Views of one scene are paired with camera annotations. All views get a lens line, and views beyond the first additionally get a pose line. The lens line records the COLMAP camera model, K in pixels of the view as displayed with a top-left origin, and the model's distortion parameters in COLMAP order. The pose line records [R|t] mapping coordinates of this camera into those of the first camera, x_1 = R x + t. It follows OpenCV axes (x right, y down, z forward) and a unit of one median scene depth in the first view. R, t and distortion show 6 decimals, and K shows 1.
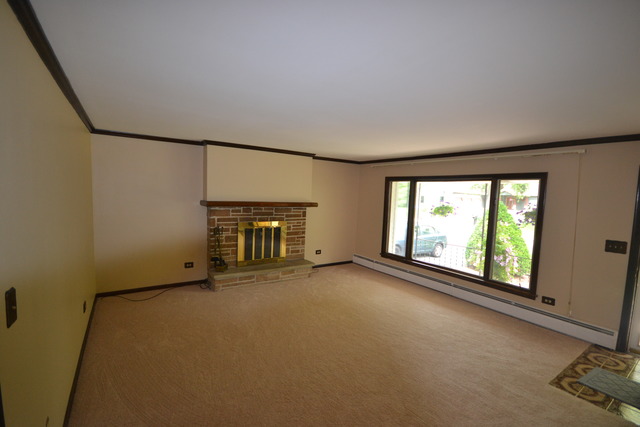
lens RADIAL K [[284.9, 0, 318.4], [0, 284.9, 214.9], [0, 0, 1]] dist [0.003348, -0.002810]
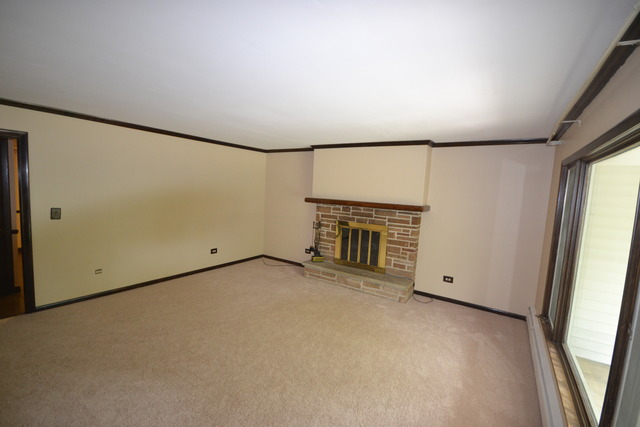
lens RADIAL K [[284.9, 0, 319.8], [0, 284.9, 214.5], [0, 0, 1]] dist [0.003348, -0.002810]
pose [[0.395932, 0.065012, -0.915976, 0.617174], [-0.107790, 0.993885, 0.023949, -0.011774], [0.911932, 0.089251, 0.400519, 0.514388]]
